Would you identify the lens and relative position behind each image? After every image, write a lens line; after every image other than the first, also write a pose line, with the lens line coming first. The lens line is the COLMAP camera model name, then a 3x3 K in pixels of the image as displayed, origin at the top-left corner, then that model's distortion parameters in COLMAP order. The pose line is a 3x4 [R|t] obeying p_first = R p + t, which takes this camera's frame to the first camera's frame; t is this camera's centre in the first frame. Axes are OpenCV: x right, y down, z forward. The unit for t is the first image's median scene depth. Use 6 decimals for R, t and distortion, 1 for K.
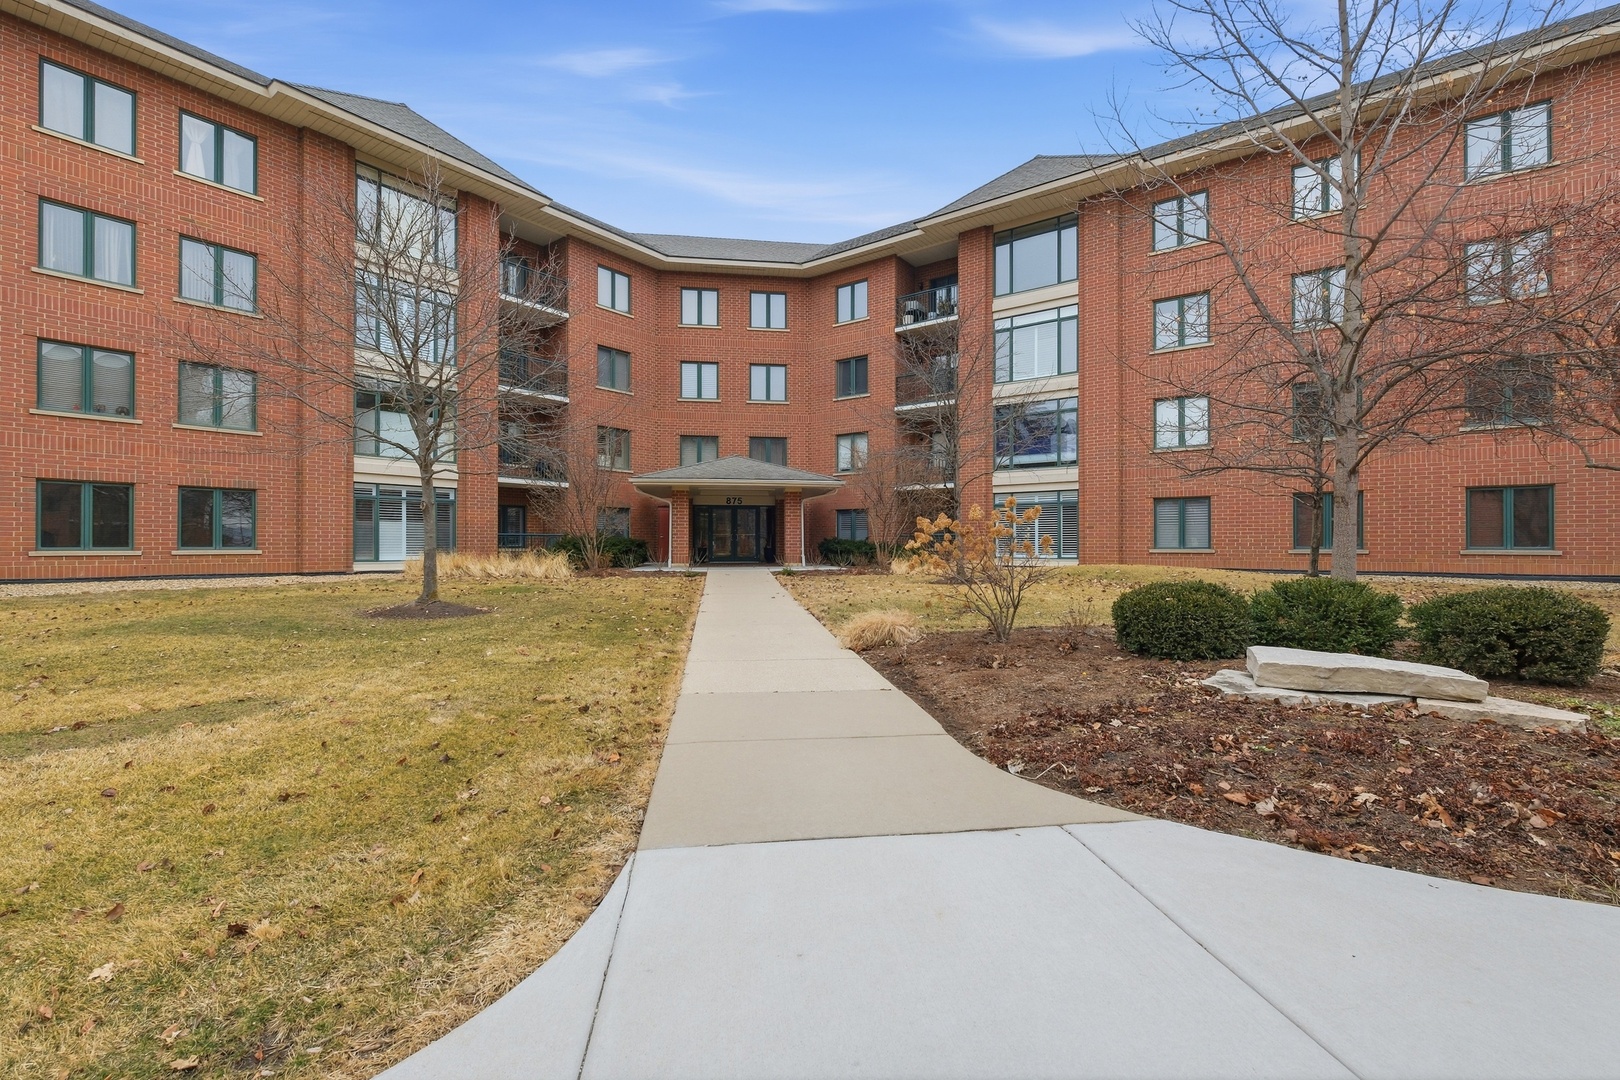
lens RADIAL K [[721.9, 0, 814.8], [0, 721.9, 535.1], [0, 0, 1]] dist [-0.000726, -0.000474]
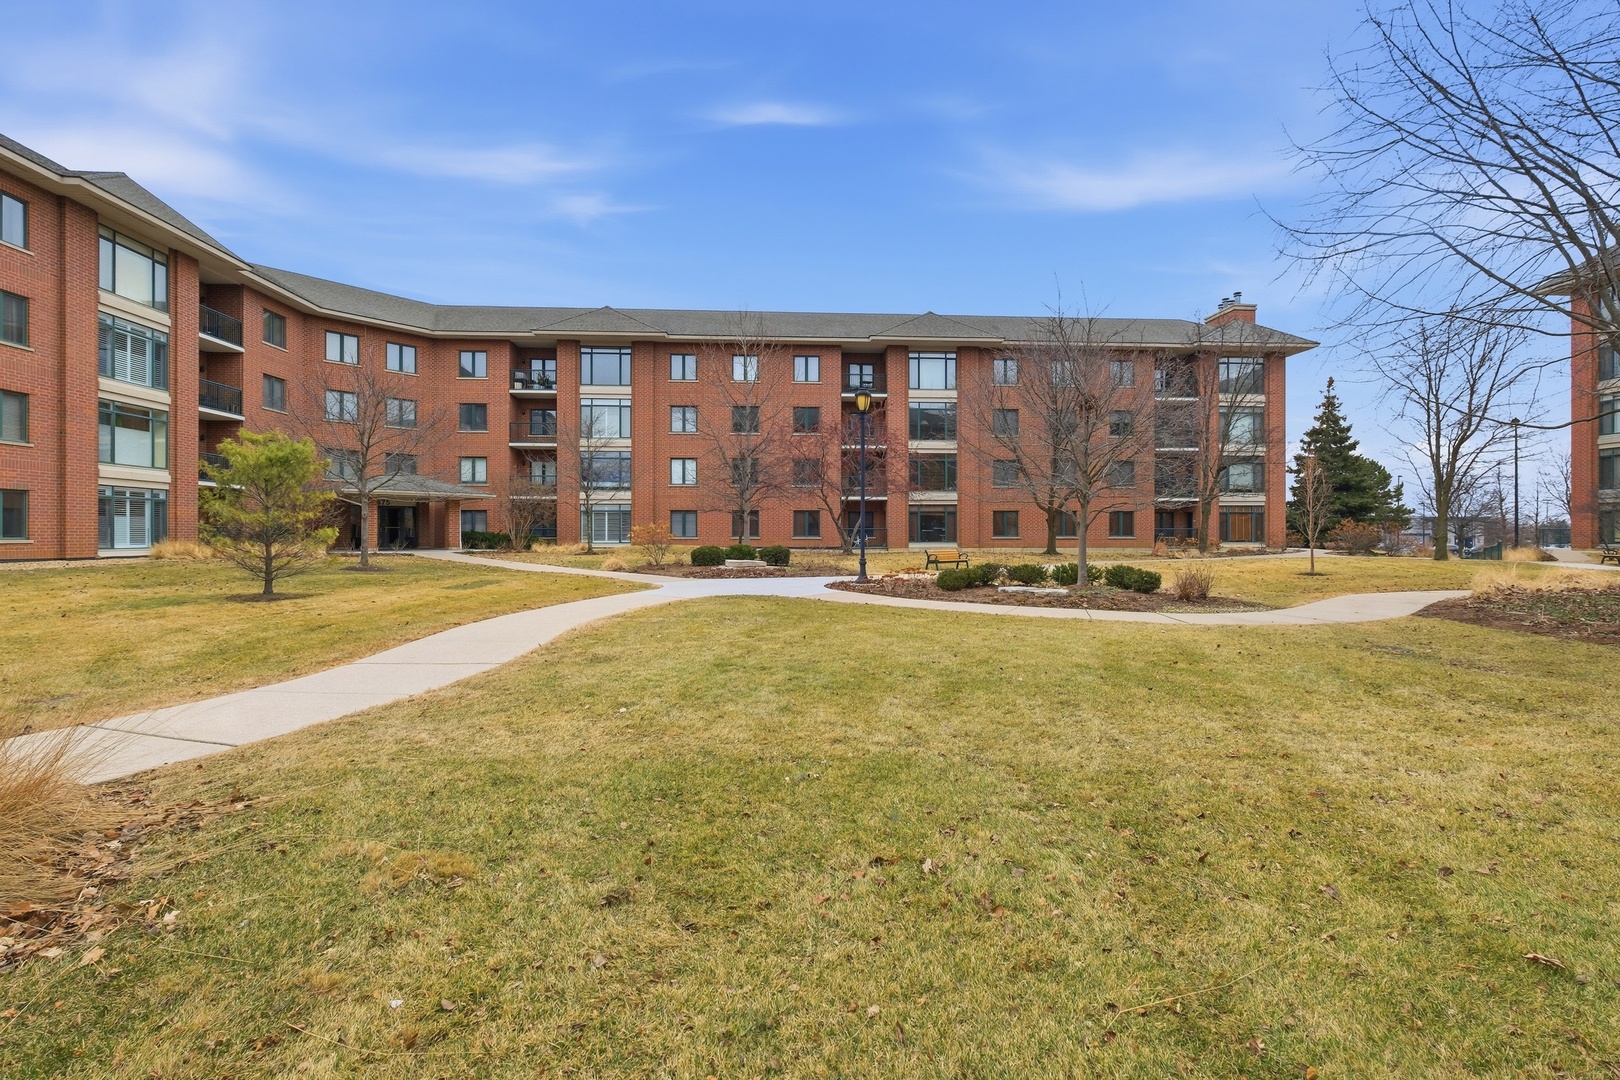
lens RADIAL K [[721.9, 0, 810.7], [0, 721.9, 533.4], [0, 0, 1]] dist [-0.000726, -0.000474]
pose [[0.762915, -0.000139, 0.646498, -0.442696], [-0.008297, 0.999916, 0.010006, -0.011230], [-0.646445, -0.012998, 0.762850, -0.640866]]
